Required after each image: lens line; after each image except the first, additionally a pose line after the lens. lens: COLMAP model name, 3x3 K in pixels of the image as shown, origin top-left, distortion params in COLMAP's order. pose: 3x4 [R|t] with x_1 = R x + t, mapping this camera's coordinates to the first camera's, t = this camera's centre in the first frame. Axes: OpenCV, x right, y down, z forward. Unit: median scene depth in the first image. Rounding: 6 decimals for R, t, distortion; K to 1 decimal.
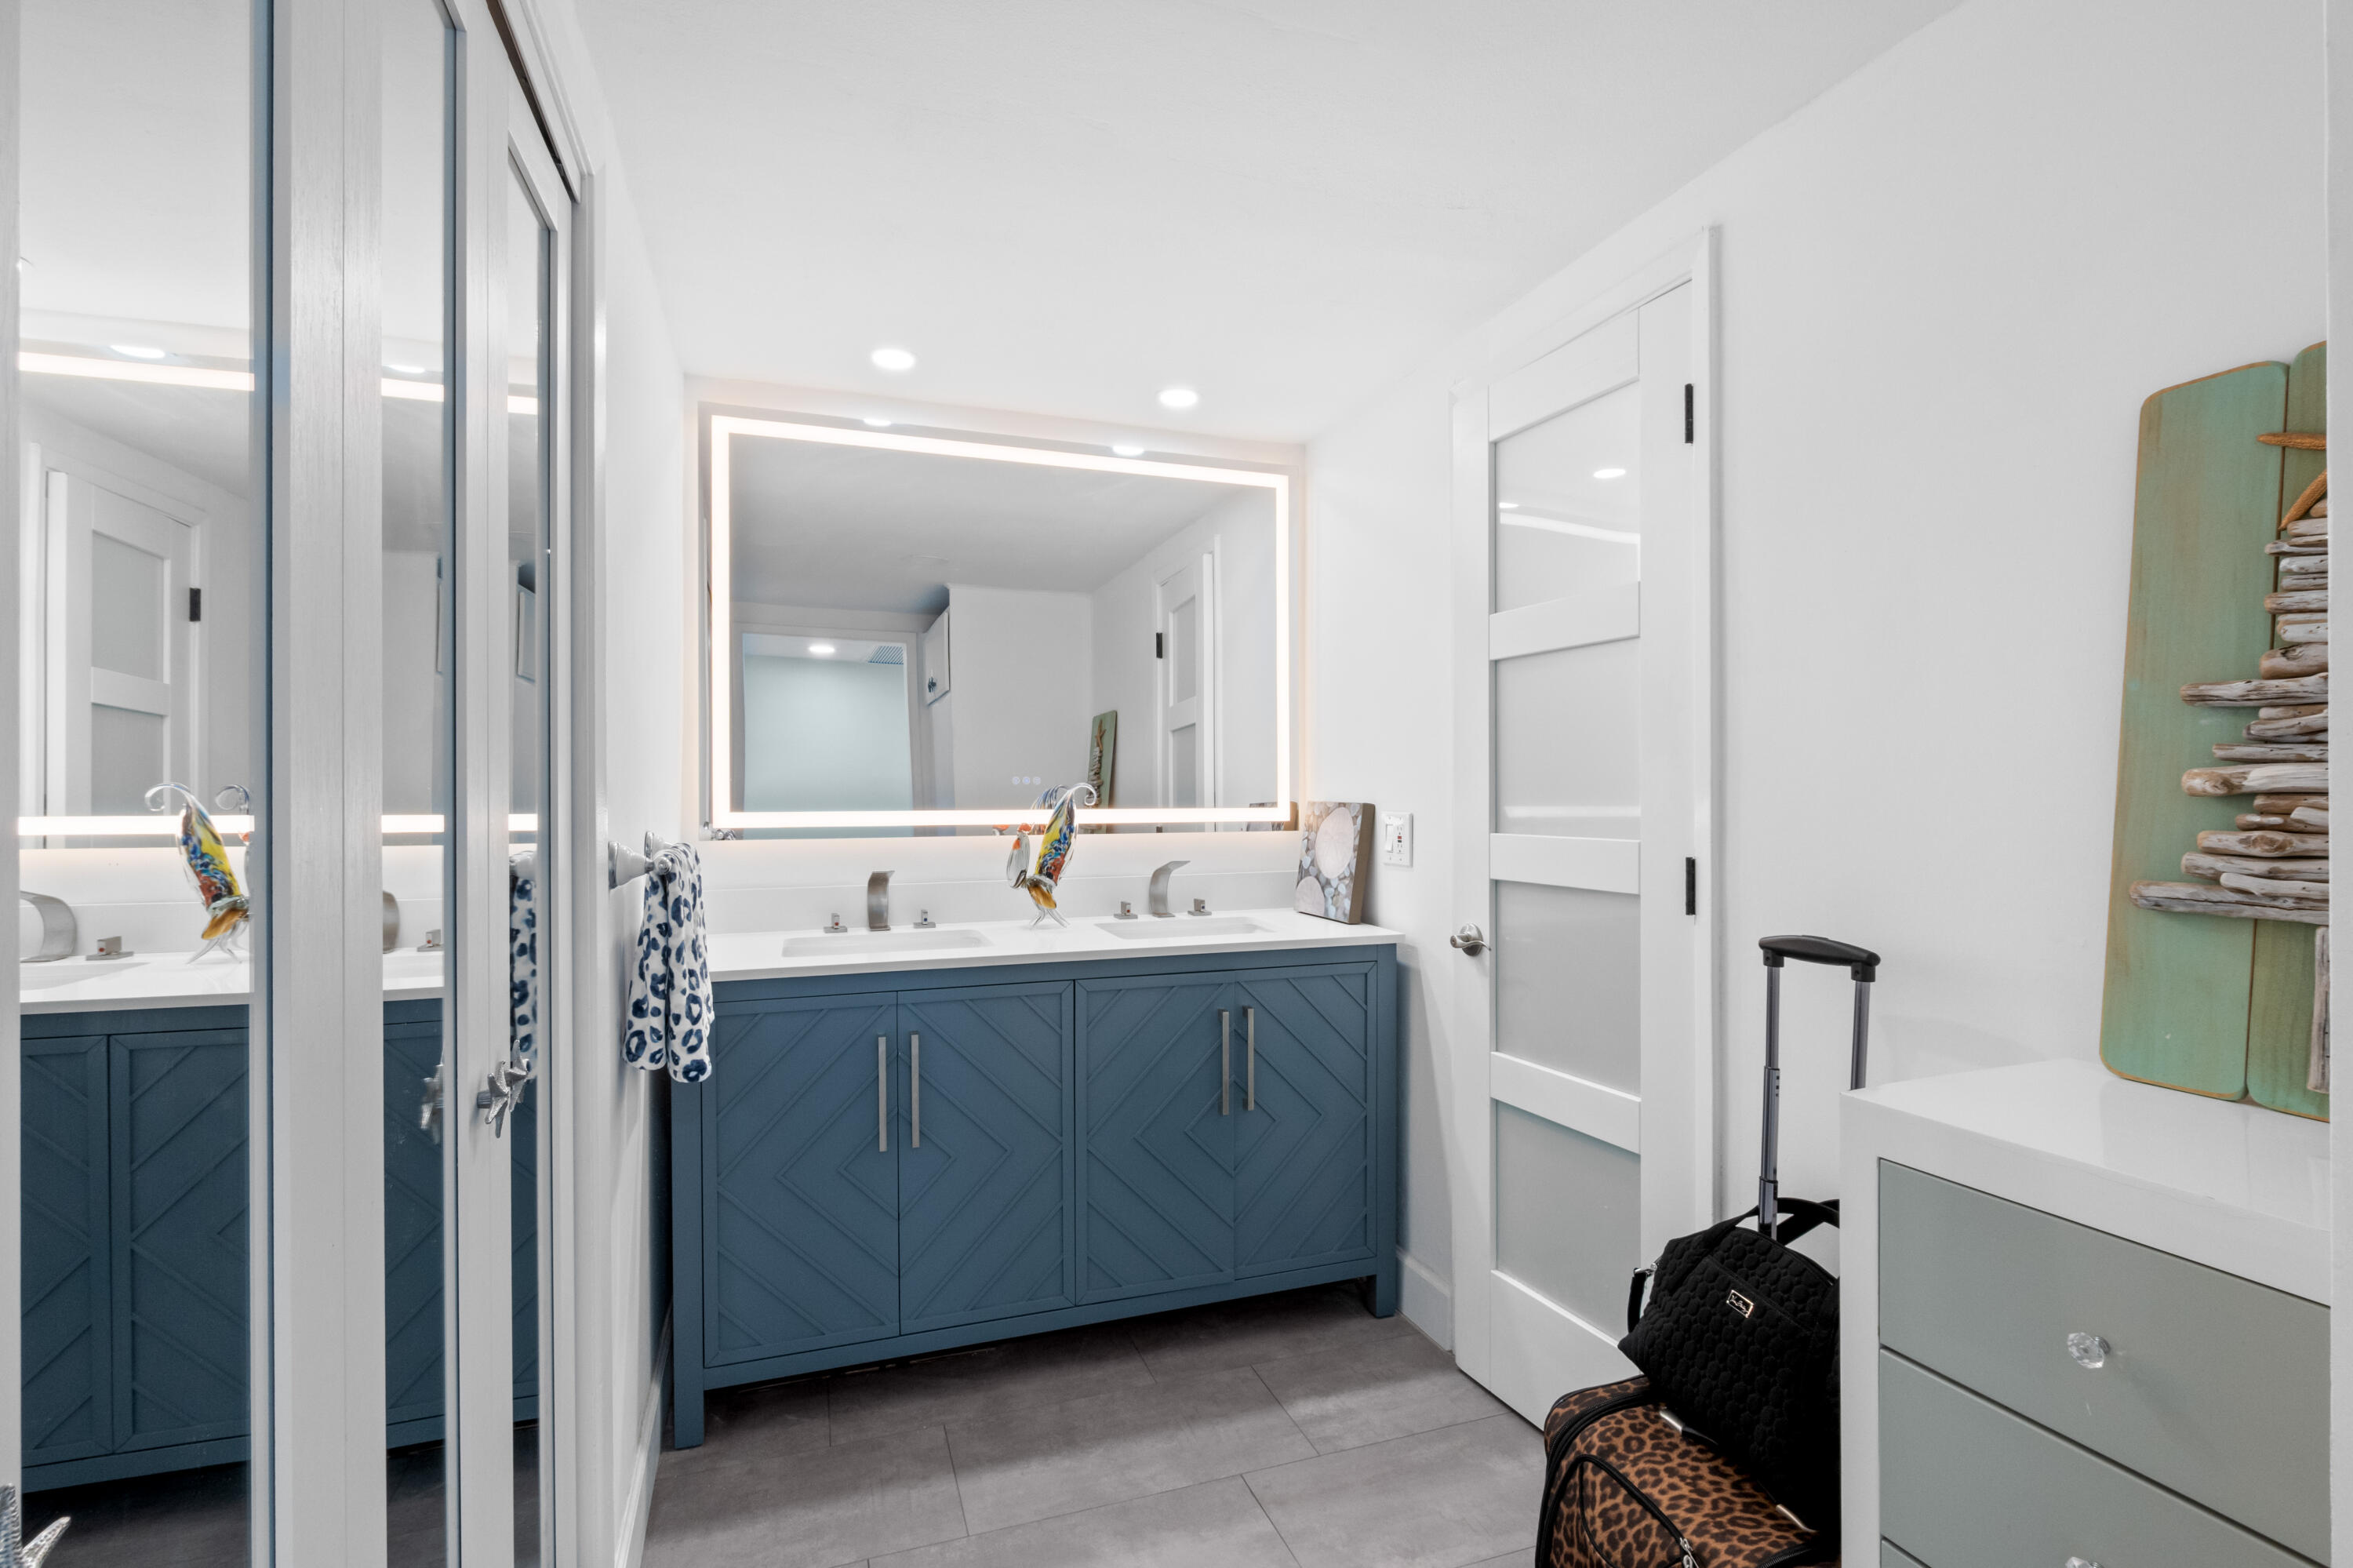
lens RADIAL K [[1086.5, 0, 1185.1], [0, 1086.5, 795.3], [0, 0, 1]] dist [-0.003076, -0.000597]
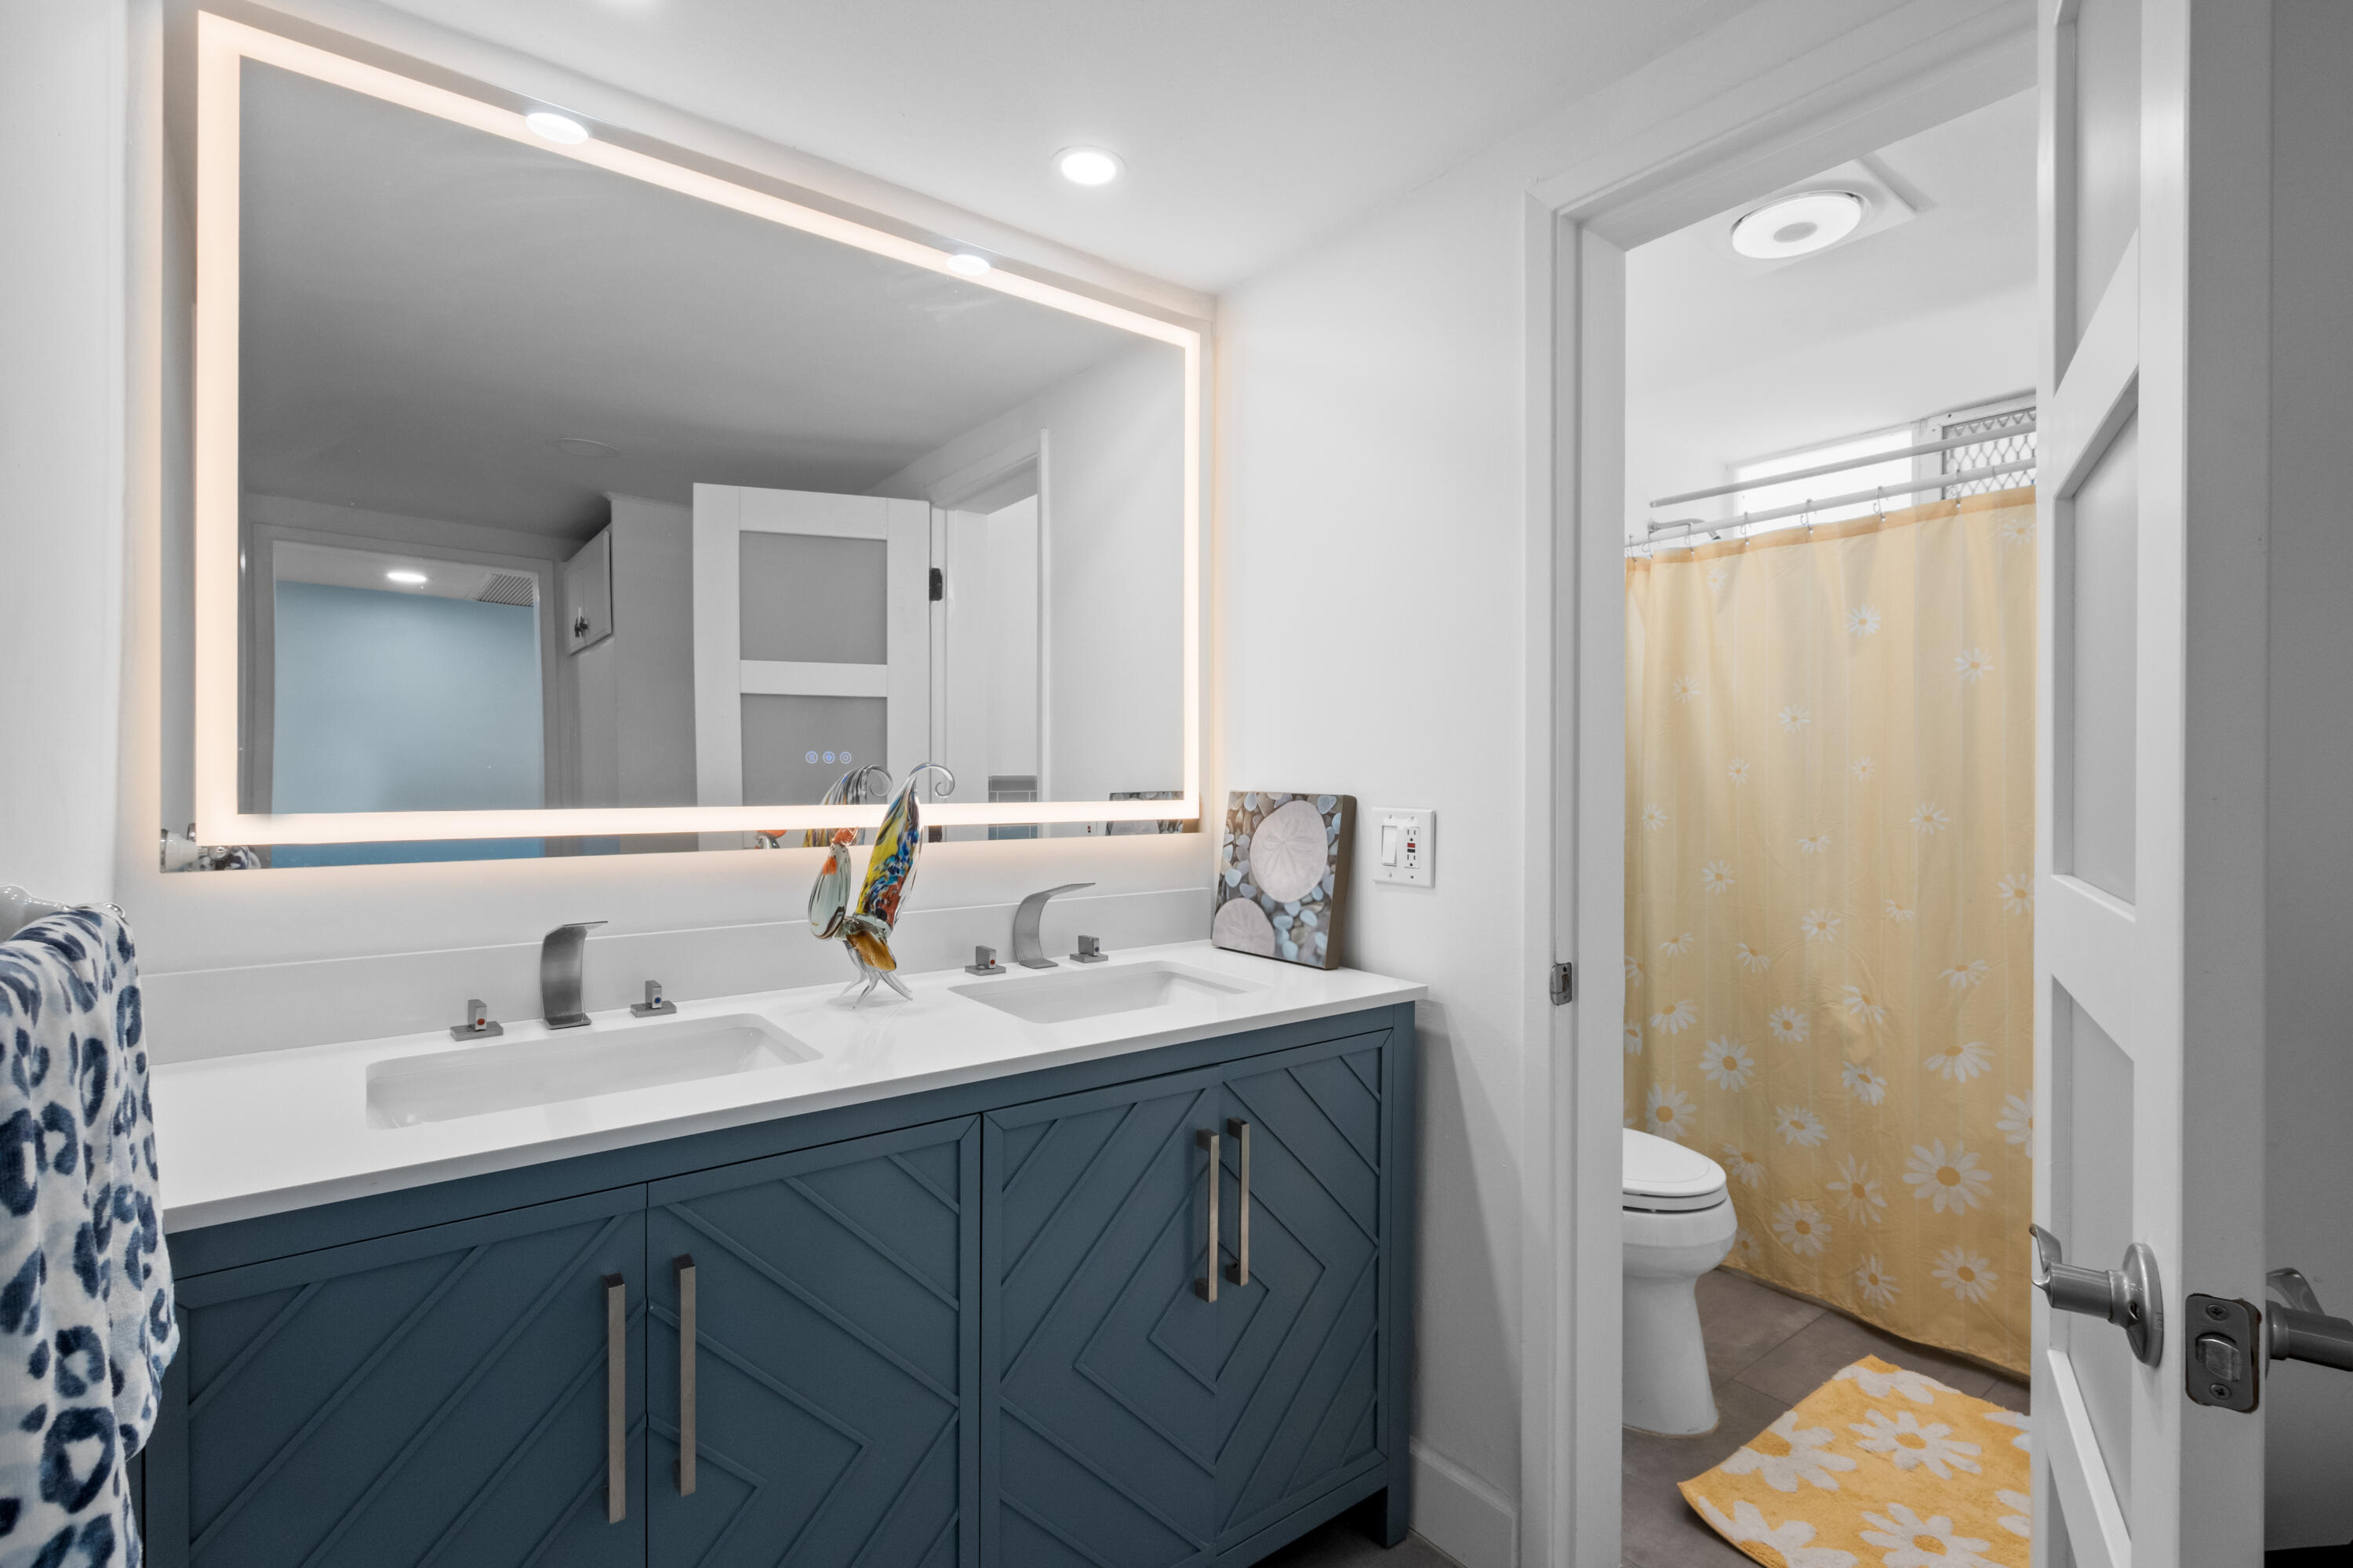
lens RADIAL K [[1083.7, 0, 1176.5], [0, 1083.7, 784.0], [0, 0, 1]] dist [-0.001230, -0.001226]
pose [[0.952339, 0.003222, 0.305024, -0.152396], [-0.003761, 0.999992, 0.001180, -0.000096], [-0.305017, -0.002271, 0.952344, 0.376198]]
